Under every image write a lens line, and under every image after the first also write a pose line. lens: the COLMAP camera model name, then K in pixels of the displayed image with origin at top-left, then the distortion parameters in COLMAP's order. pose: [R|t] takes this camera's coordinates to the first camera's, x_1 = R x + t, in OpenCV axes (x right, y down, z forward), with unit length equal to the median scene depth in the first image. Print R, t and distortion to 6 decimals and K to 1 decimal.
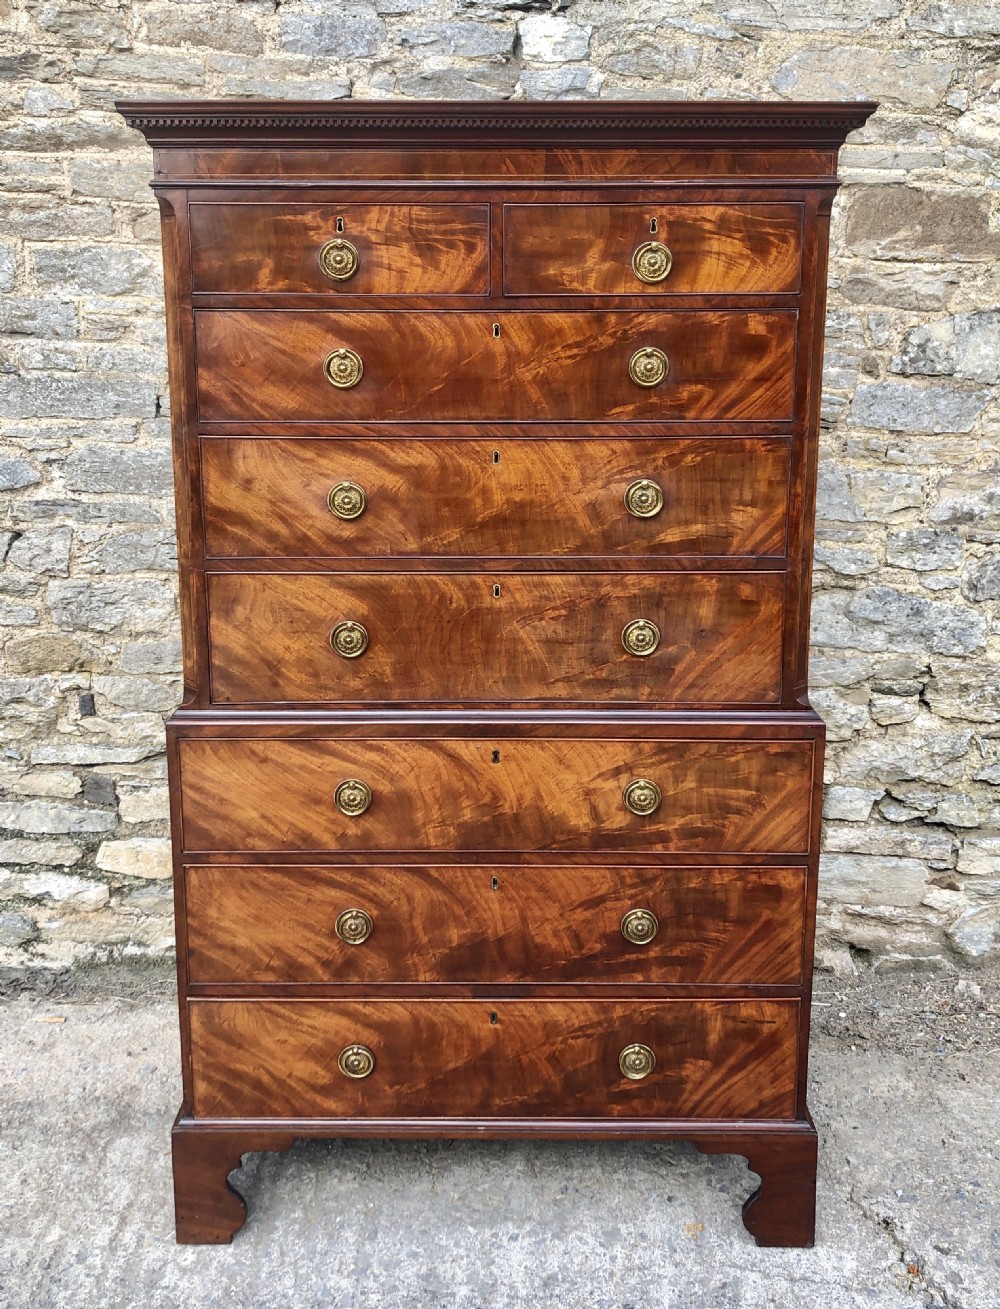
lens RADIAL K [[1320.2, 0, 502.0], [0, 1320.2, 583.7], [0, 0, 1]] dist [0.028632, 0.000000]
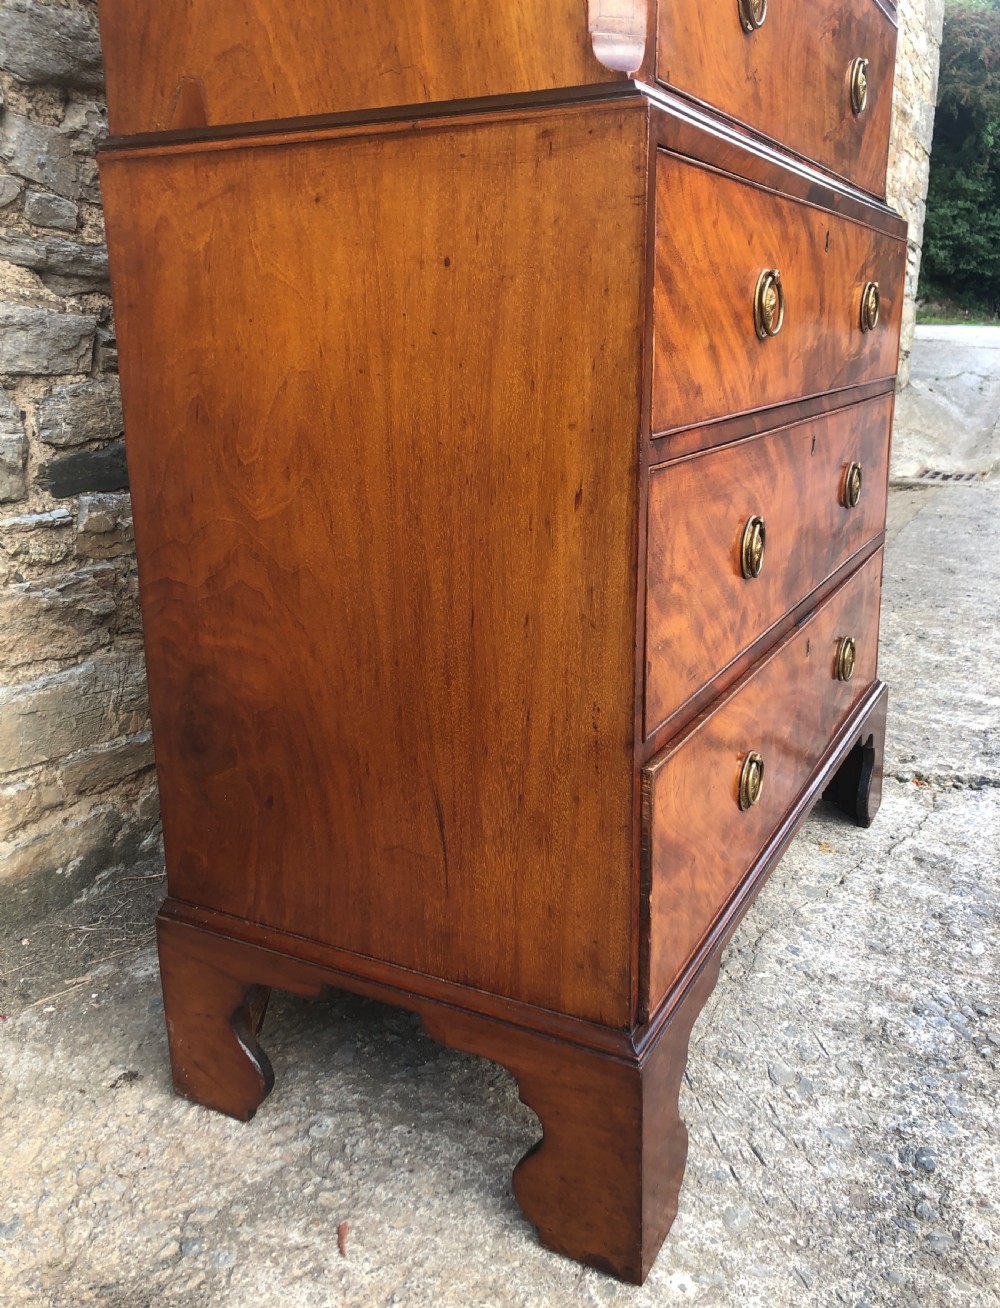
lens RADIAL K [[1108.0, 0, 526.0], [0, 1108.0, 624.8], [0, 0, 1]] dist [0.051754, -0.047557]
pose [[0.456280, -0.235738, 0.858042, -0.577937], [0.190560, 0.967785, 0.164555, 0.189023], [-0.869193, 0.088425, 0.486503, 0.838835]]
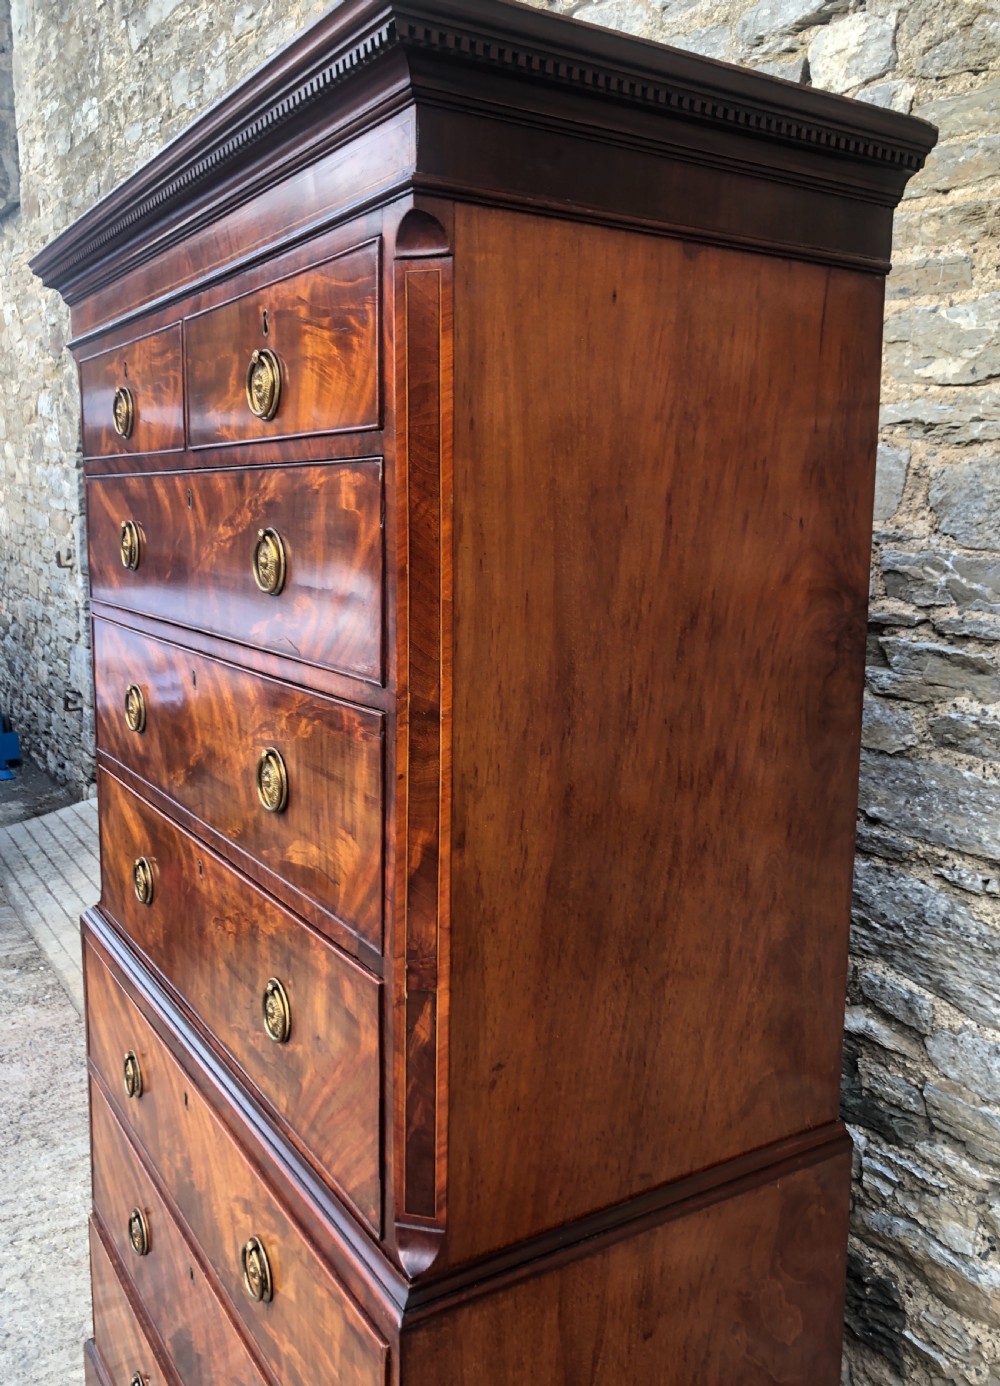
lens RADIAL K [[1183.0, 0, 521.5], [0, 1183.0, 688.6], [0, 0, 1]] dist [0.010909, 0.008690]
pose [[0.535048, 0.135149, -0.833941, 0.567265], [-0.181126, 0.982519, 0.043020, -0.138468], [0.825177, 0.128031, 0.550174, 0.739703]]
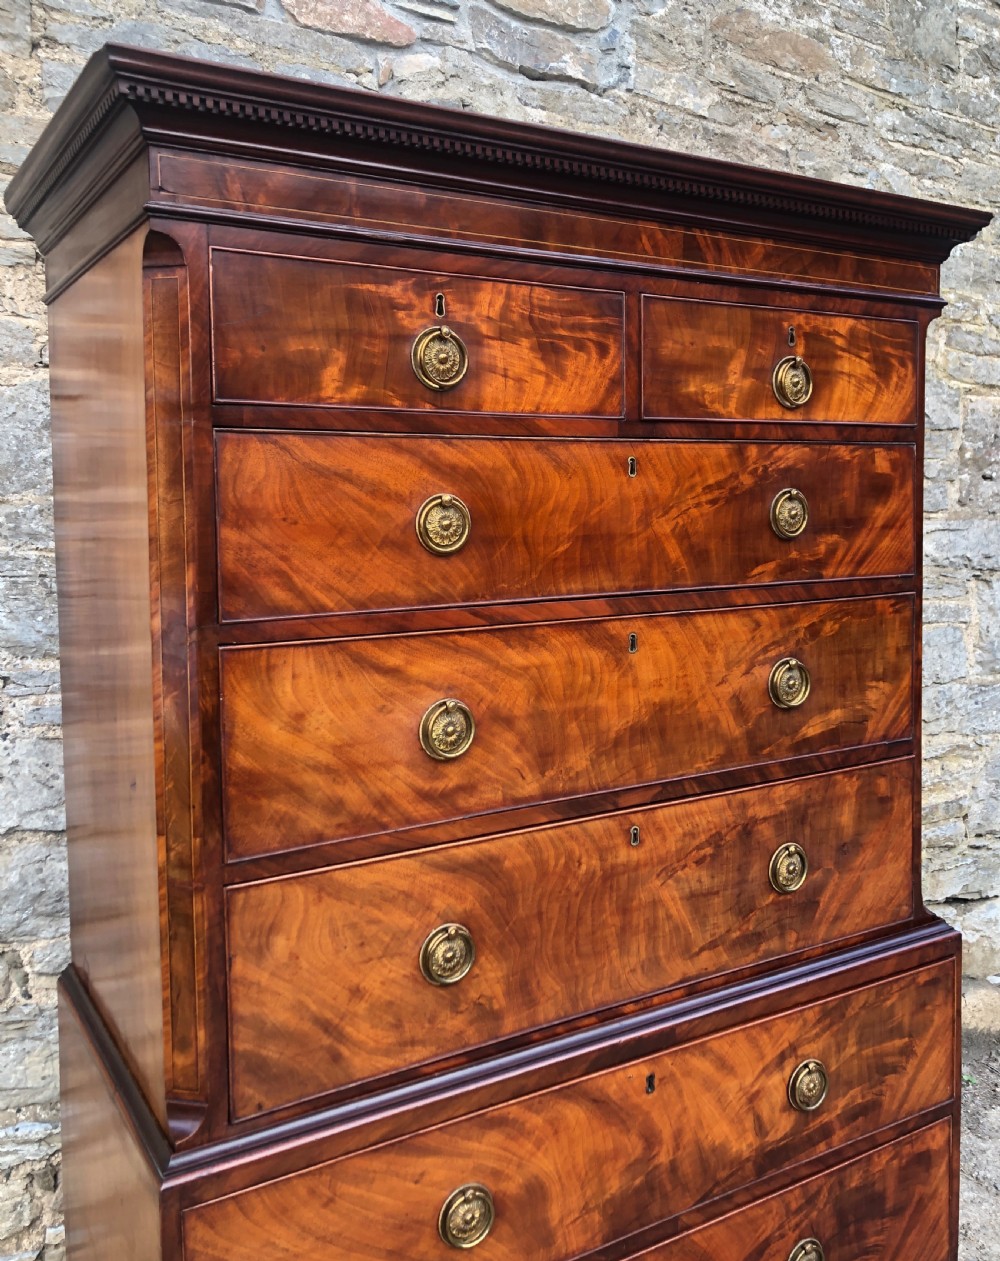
lens RADIAL K [[1130.1, 0, 507.4], [0, 1130.1, 574.9], [0, 0, 1]] dist [0.047445, -0.052818]
pose [[0.856555, -0.044709, 0.514115, -0.343299], [0.118042, 0.986802, -0.110850, -0.067963], [-0.502374, 0.155636, 0.850528, 0.477372]]
